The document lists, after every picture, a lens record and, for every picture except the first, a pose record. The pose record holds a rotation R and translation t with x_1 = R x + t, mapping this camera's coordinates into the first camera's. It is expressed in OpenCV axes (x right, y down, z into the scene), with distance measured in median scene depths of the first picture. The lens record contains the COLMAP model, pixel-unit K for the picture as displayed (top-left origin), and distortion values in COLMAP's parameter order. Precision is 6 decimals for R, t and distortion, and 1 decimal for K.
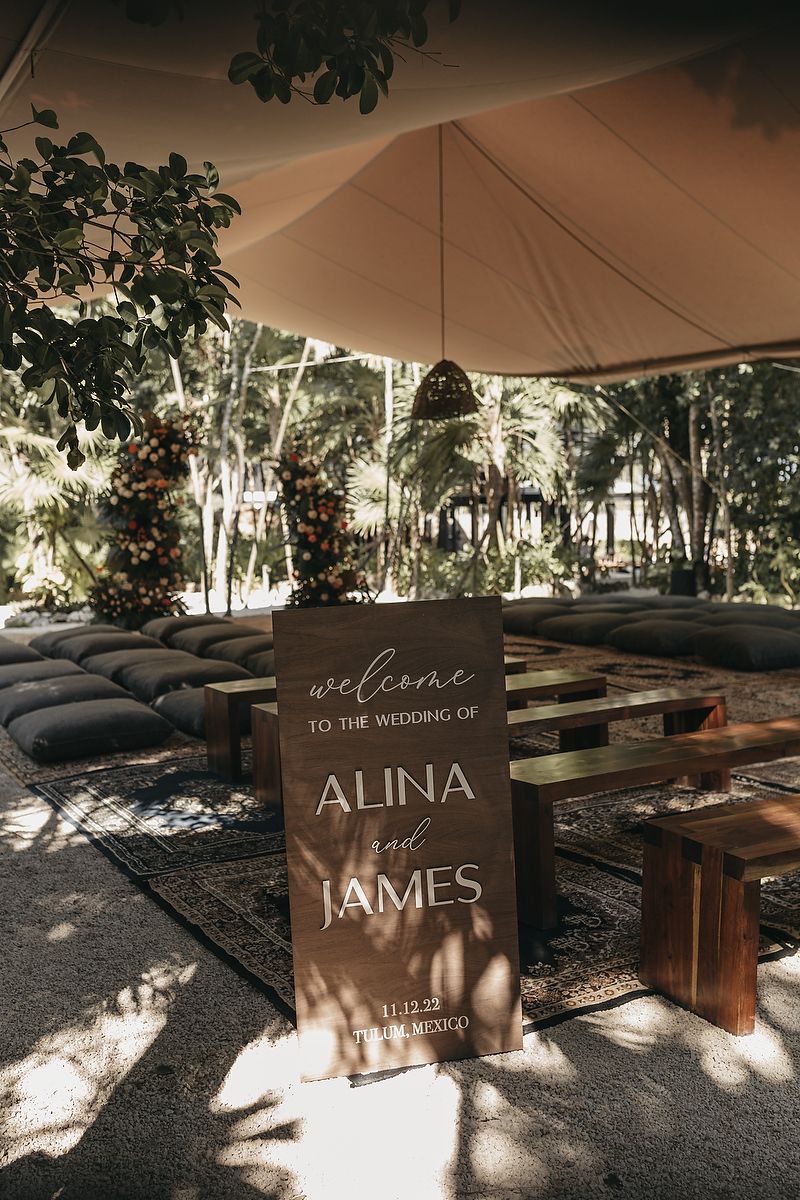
lens RADIAL K [[1181.8, 0, 399.0], [0, 1181.8, 602.9], [0, 0, 1]] dist [-0.000461, 0.000000]
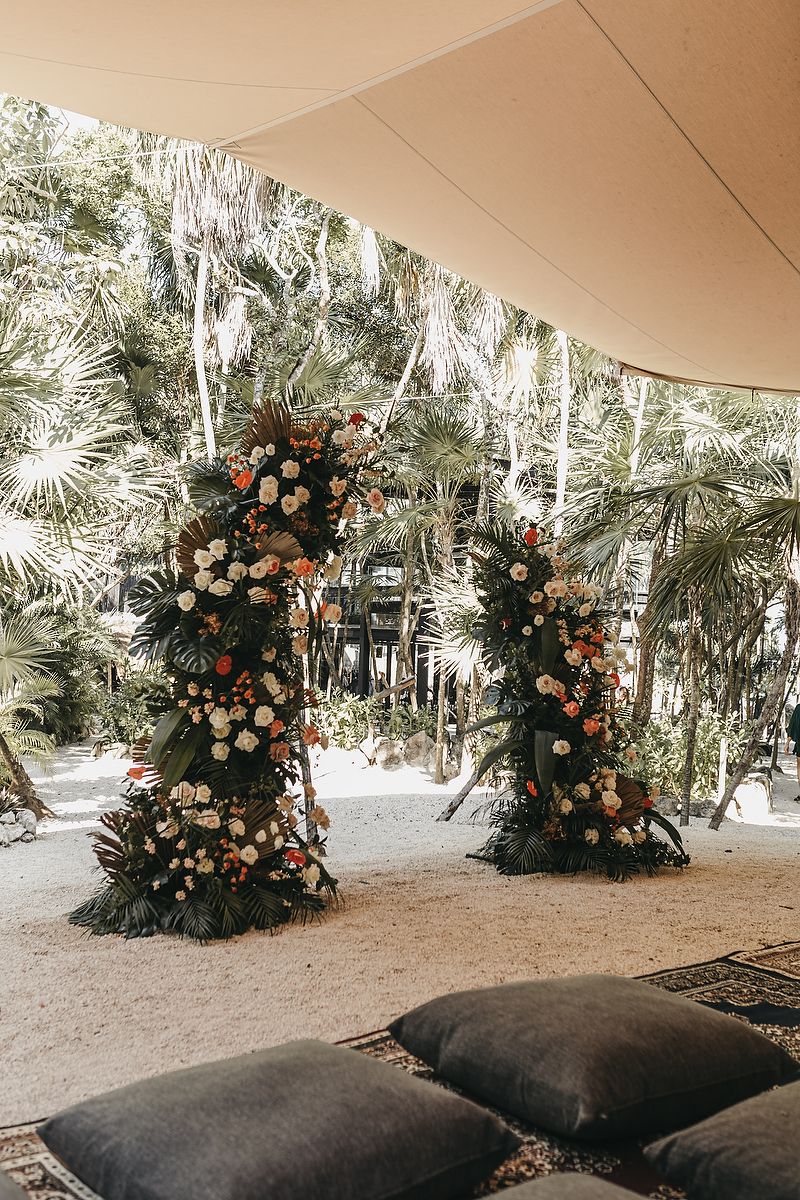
lens RADIAL K [[1181.8, 0, 401.8], [0, 1181.8, 598.7], [0, 0, 1]] dist [-0.000461, 0.000000]
pose [[0.986396, 0.057218, 0.154106, -0.229003], [-0.038945, 0.992120, -0.119088, -0.042150], [-0.159706, 0.111466, 0.980851, 0.587610]]
